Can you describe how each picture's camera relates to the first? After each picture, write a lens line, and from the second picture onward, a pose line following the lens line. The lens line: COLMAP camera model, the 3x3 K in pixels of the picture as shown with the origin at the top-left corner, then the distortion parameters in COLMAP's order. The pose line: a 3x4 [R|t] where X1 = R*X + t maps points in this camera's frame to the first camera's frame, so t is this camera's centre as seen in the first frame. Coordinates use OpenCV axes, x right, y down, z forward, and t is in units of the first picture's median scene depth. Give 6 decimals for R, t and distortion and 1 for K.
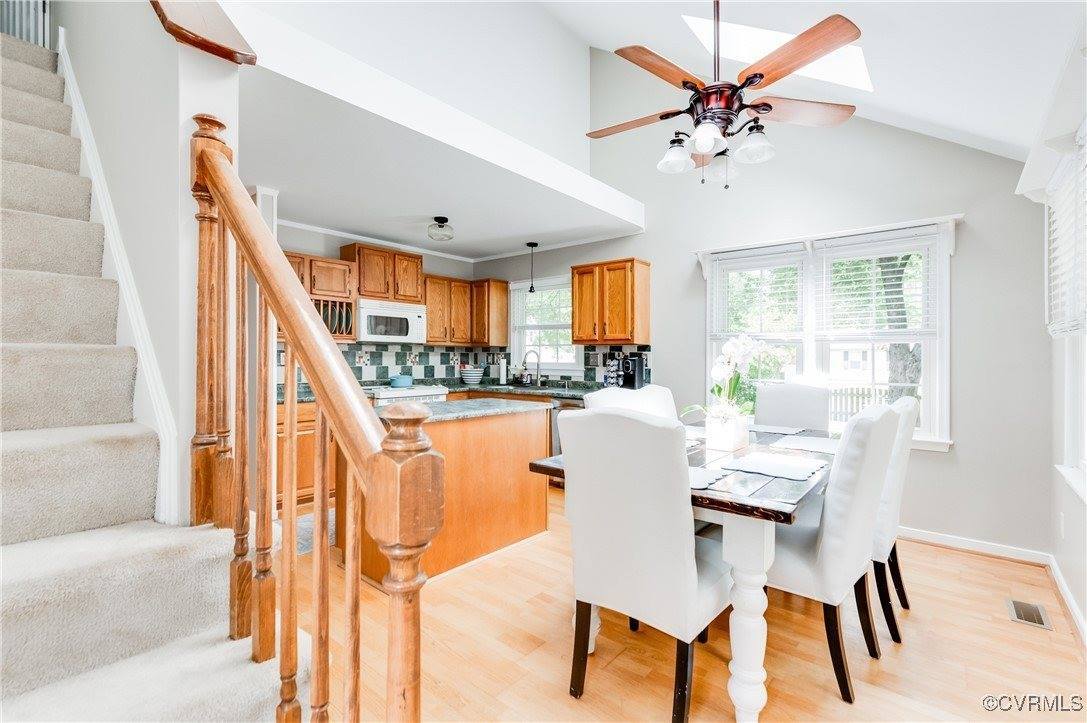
lens RADIAL K [[484.8, 0, 527.5], [0, 484.8, 352.1], [0, 0, 1]] dist [-0.000780, -0.000130]
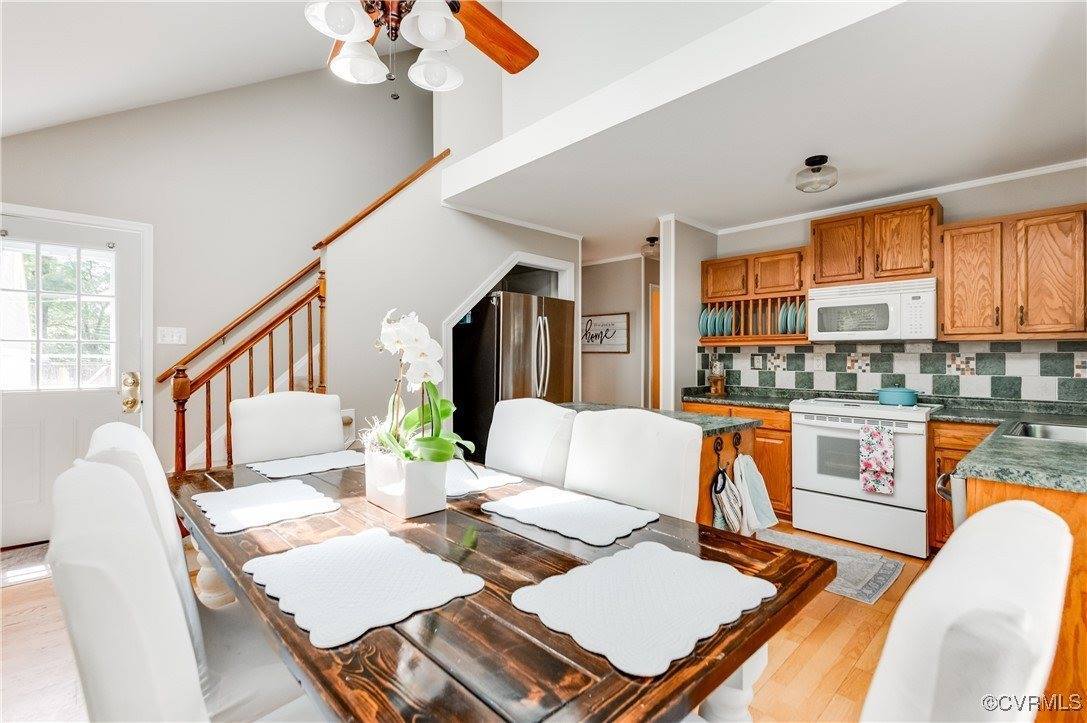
lens RADIAL K [[488.5, 0, 553.9], [0, 488.5, 356.0], [0, 0, 1]] dist [0.000633, -0.000181]
pose [[-0.071941, -0.012429, -0.997331, 0.458530], [0.001700, 0.999919, -0.012584, 0.011356], [0.997407, -0.002601, -0.071914, 0.573005]]
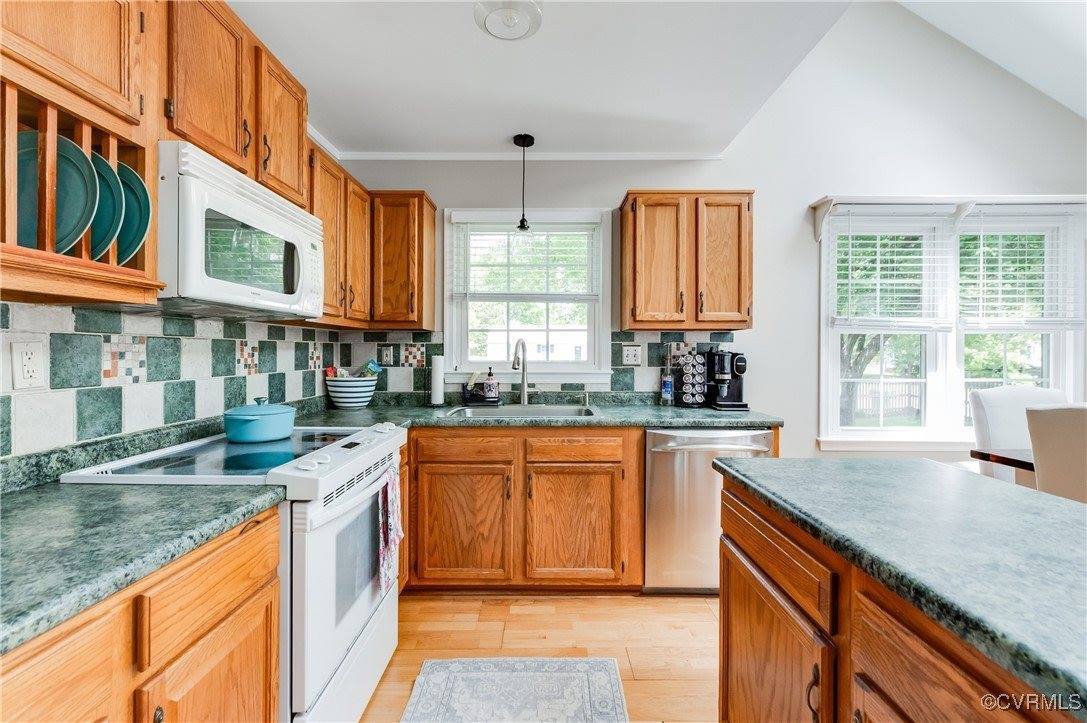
lens RADIAL K [[485.2, 0, 541.9], [0, 485.2, 353.6], [0, 0, 1]] dist [0.001393, -0.000739]
pose [[0.760188, -0.008441, 0.649648, -0.336465], [-0.003082, 0.999857, 0.016598, 0.003712], [-0.649696, -0.014620, 0.760054, 0.600831]]
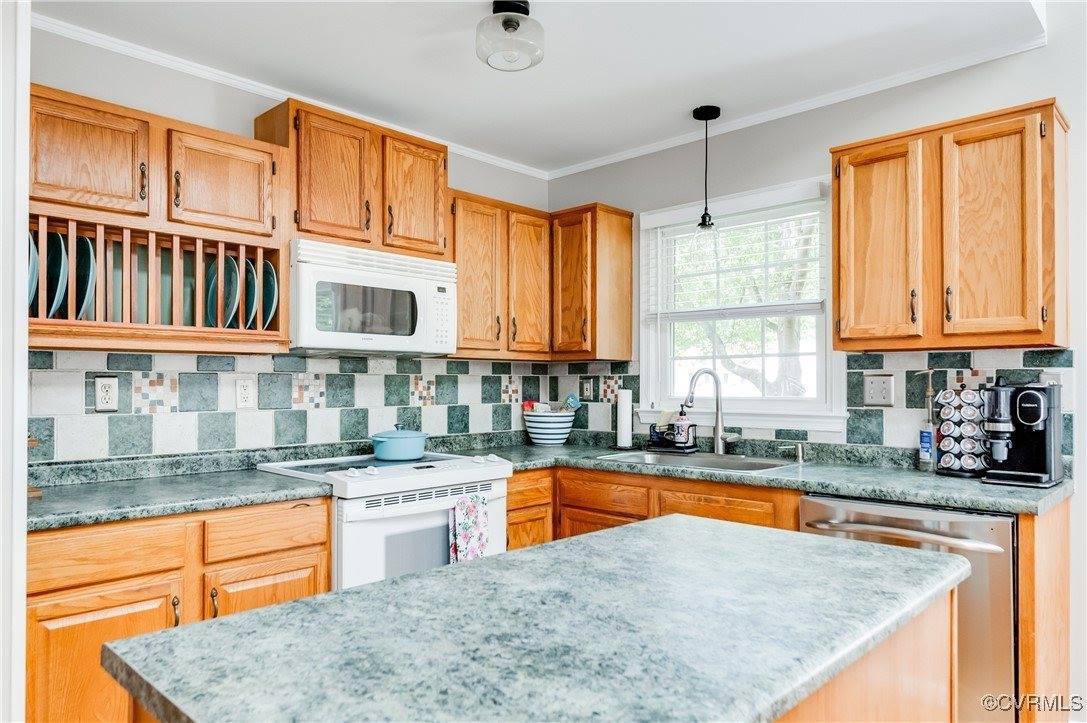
lens RADIAL K [[707.9, 0, 504.6], [0, 707.9, 378.0], [0, 0, 1]] dist [0.001350, -0.000326]
pose [[0.997238, -0.007602, -0.073885, -0.125945], [0.007649, 0.999971, 0.000363, 0.003244], [0.073880, -0.000927, 0.997267, 0.401622]]
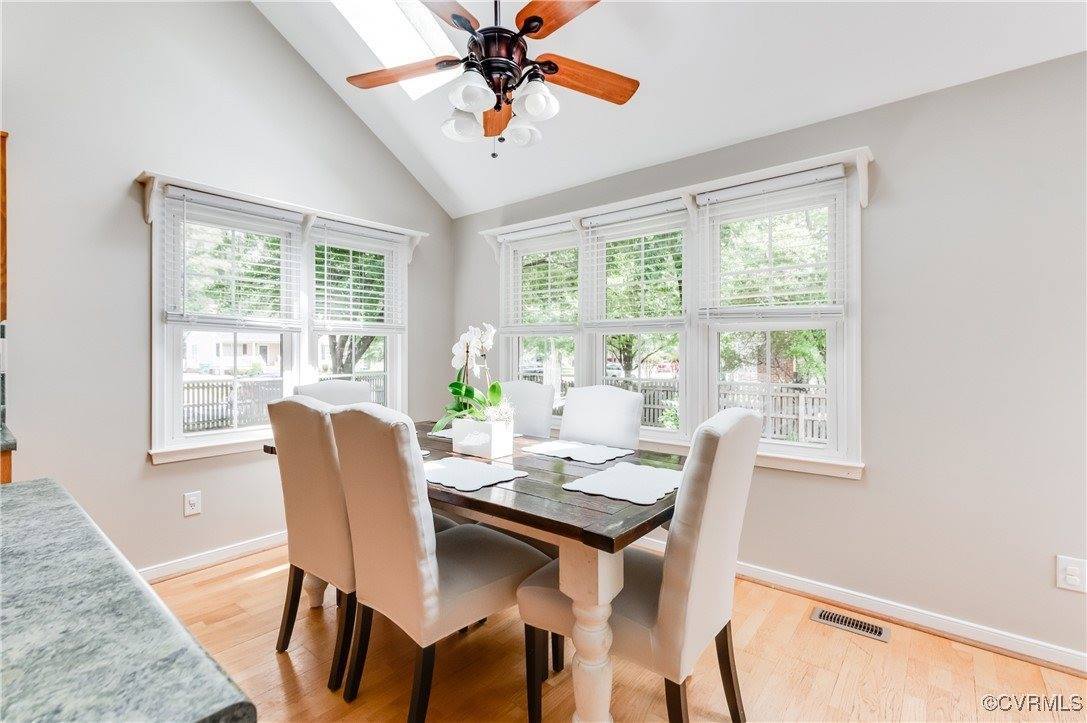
lens RADIAL K [[488.5, 0, 553.9], [0, 488.5, 356.0], [0, 0, 1]] dist [0.000633, -0.000181]
pose [[-0.036271, -0.016048, 0.999213, -0.231628], [-0.009328, 0.999833, 0.015719, 0.003212], [-0.999298, -0.008751, -0.036414, 0.433431]]
